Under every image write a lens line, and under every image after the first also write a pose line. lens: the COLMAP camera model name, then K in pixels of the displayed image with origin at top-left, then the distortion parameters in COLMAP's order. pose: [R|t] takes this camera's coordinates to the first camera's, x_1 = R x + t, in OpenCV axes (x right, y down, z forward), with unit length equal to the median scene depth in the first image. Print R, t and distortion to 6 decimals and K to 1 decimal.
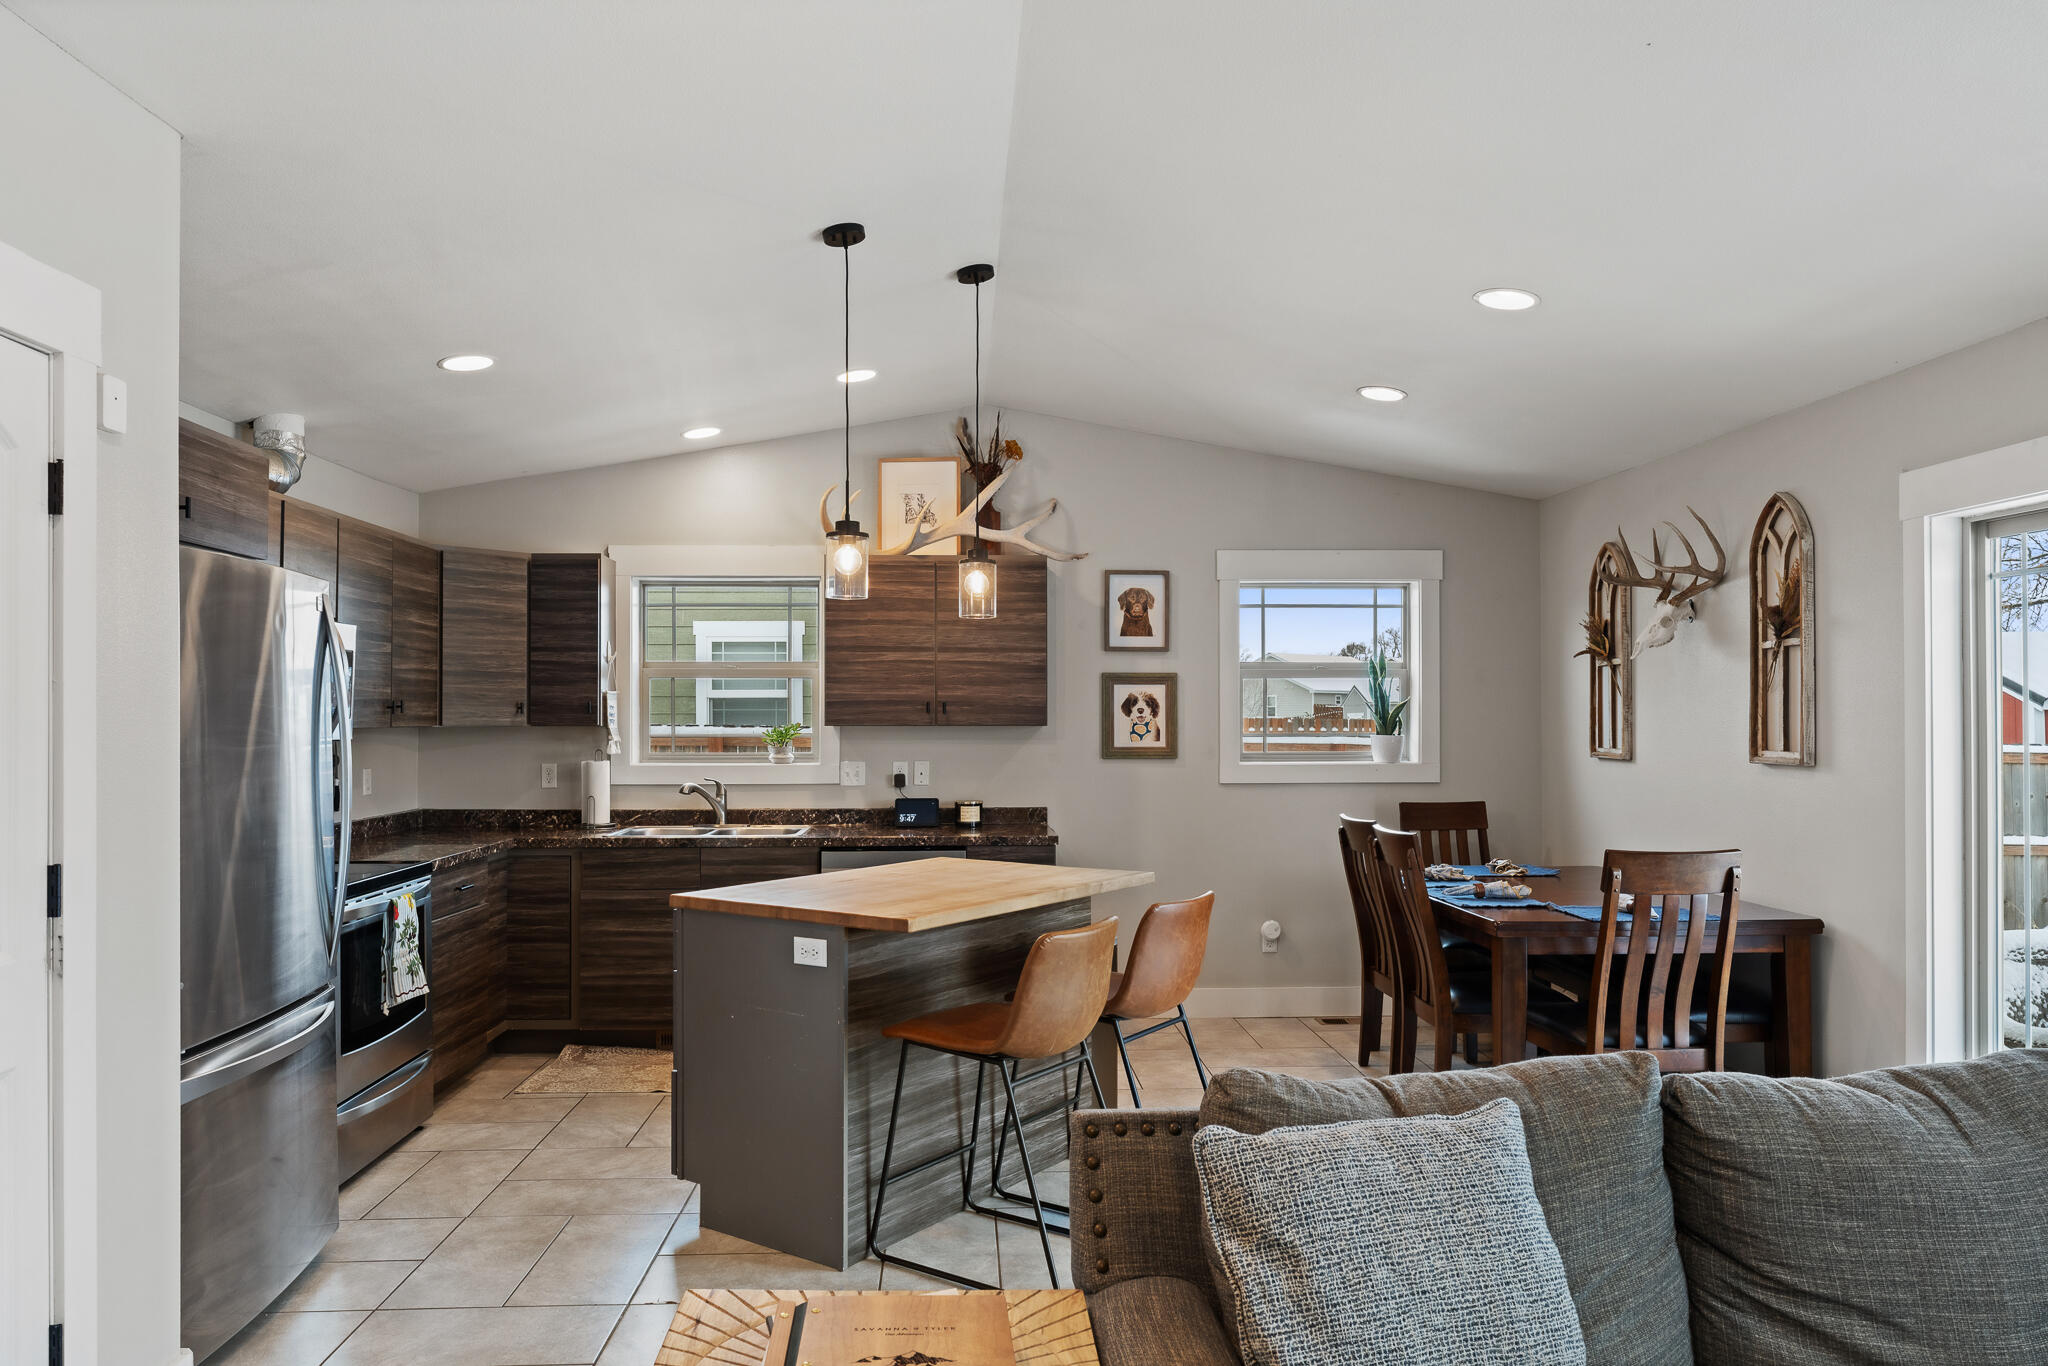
lens RADIAL K [[1338.0, 0, 1020.2], [0, 1338.0, 718.2], [0, 0, 1]] dist [0.003668, 0.002291]
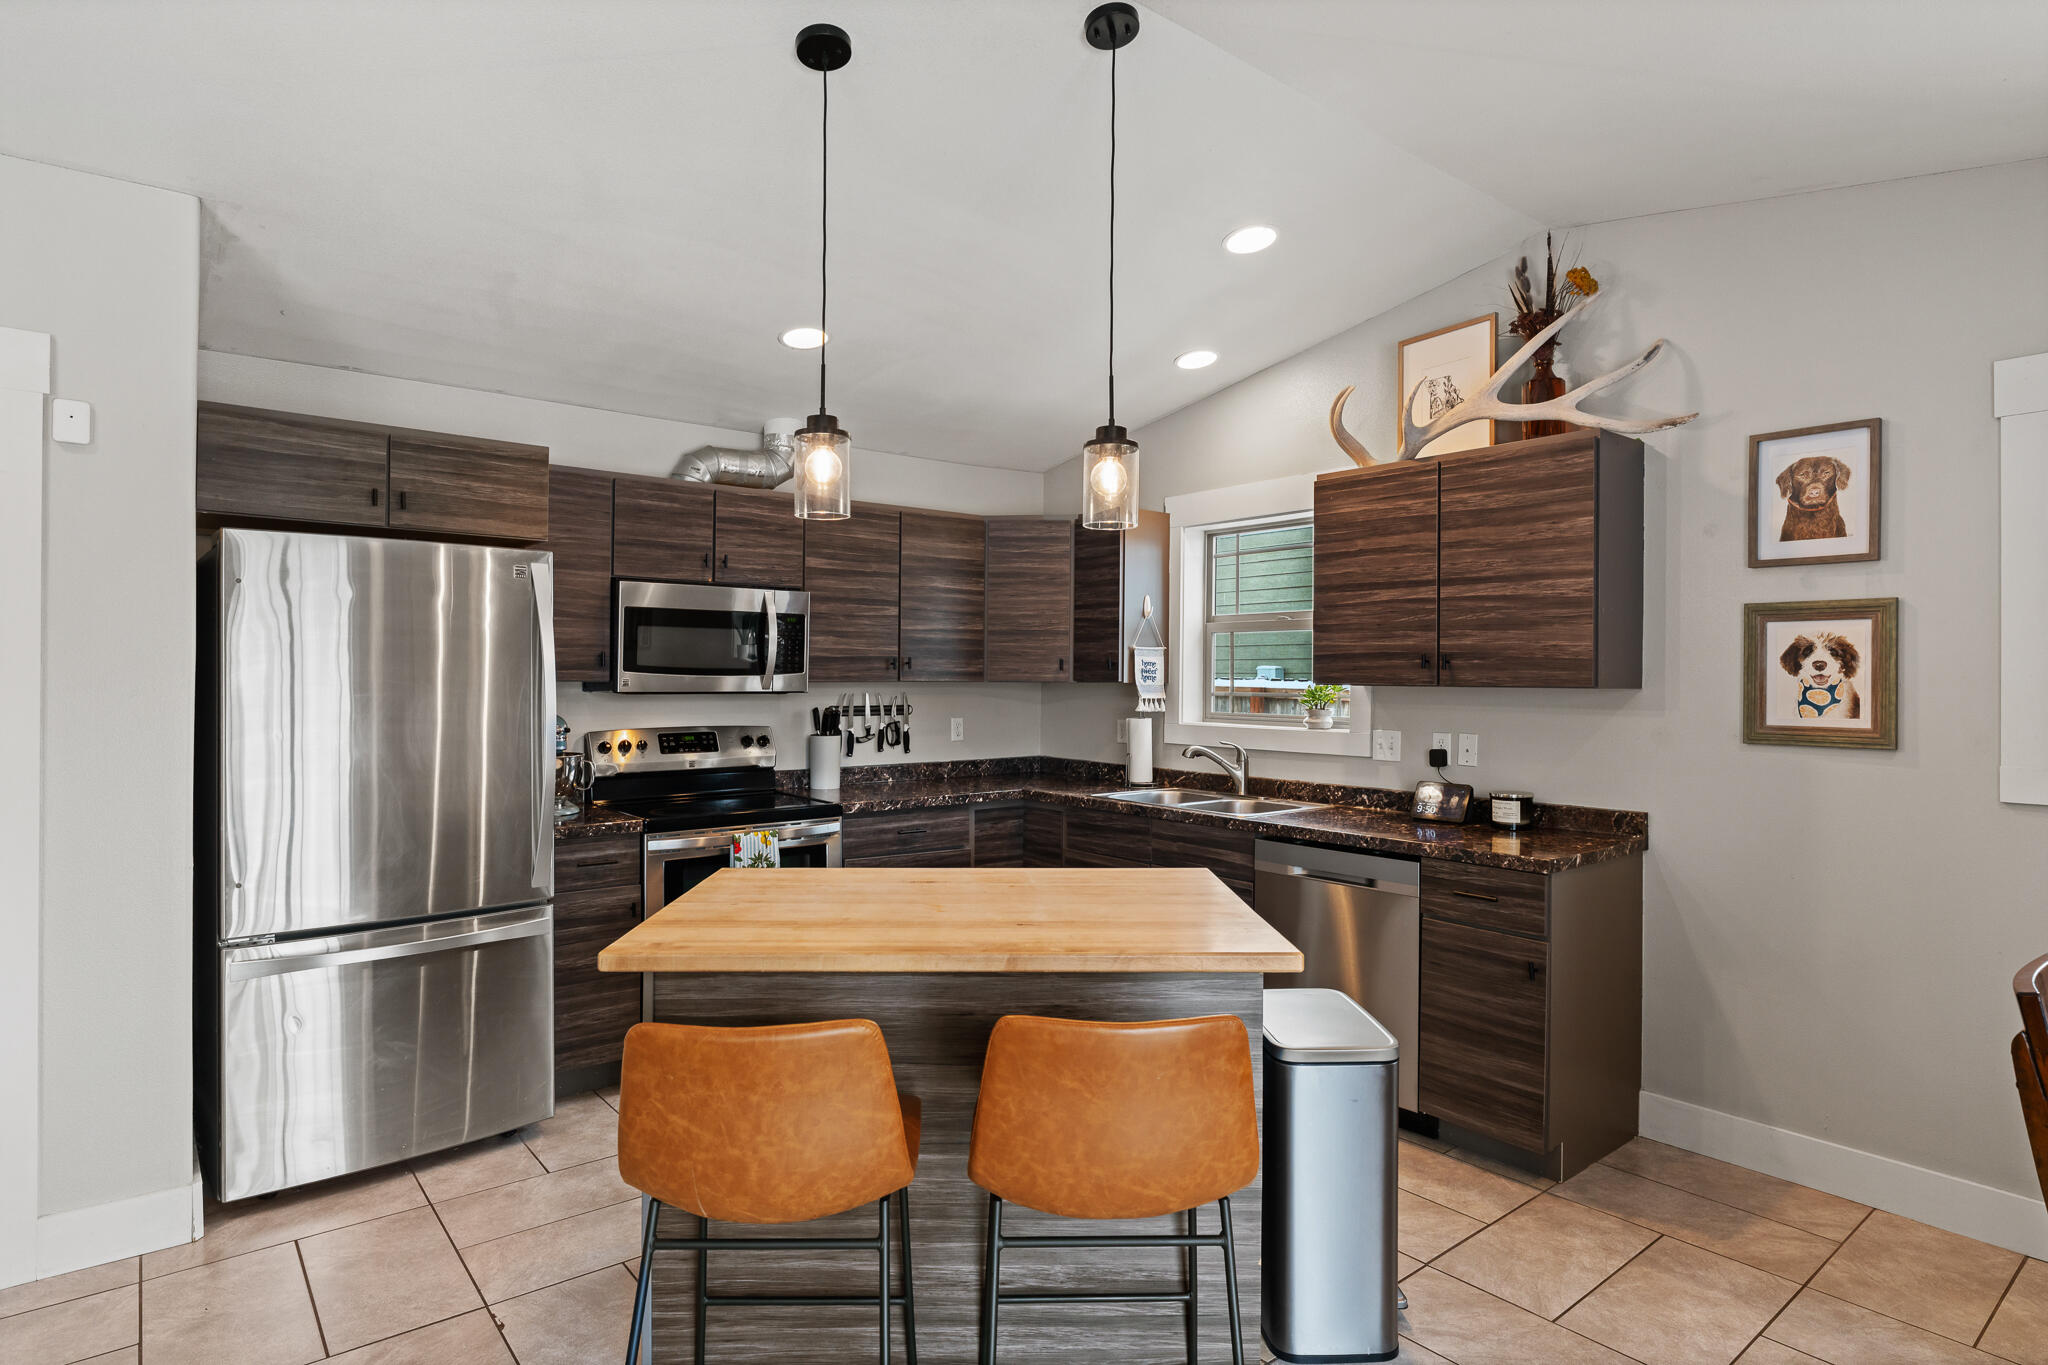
lens RADIAL K [[1096.4, 0, 1024.0], [0, 1096.4, 682.5], [0, 0, 1]] dist [-0.002413, -0.000164]
pose [[0.592307, 0.008935, -0.805663, 0.287348], [-0.005057, 0.999960, 0.007372, 0.000181], [0.805697, -0.000292, 0.592328, 0.460987]]
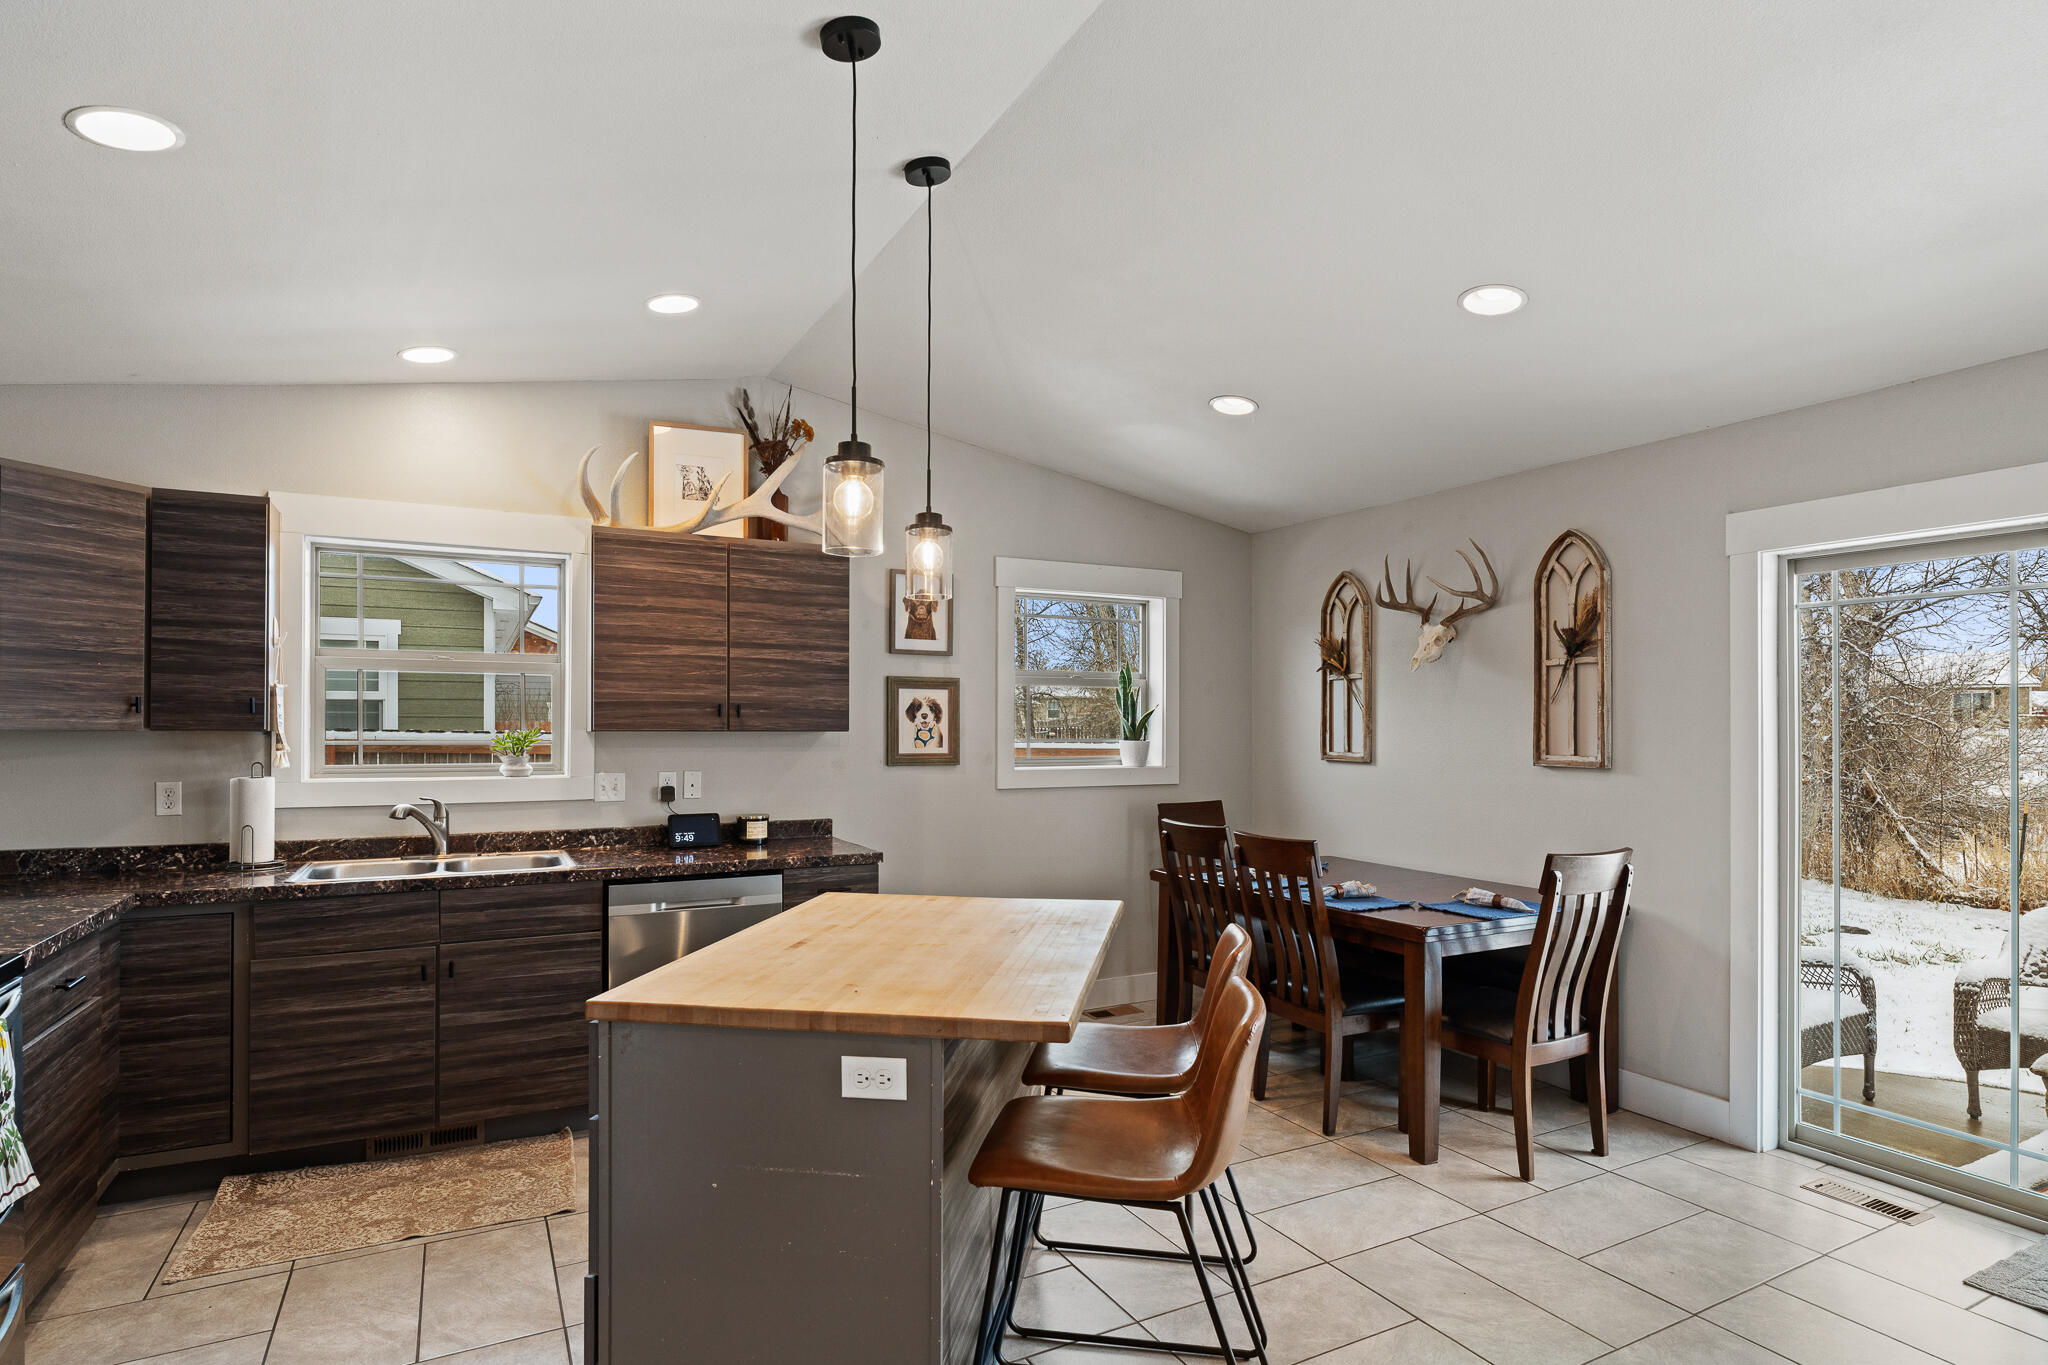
lens RADIAL K [[1054.8, 0, 1022.3], [0, 1054.8, 724.5], [0, 0, 1]] dist [-0.001280, 0.000066]
pose [[0.905054, 0.004714, 0.425270, -0.182179], [-0.004897, 0.999988, -0.000662, 0.000708], [-0.425268, -0.001483, 0.905066, 0.293333]]
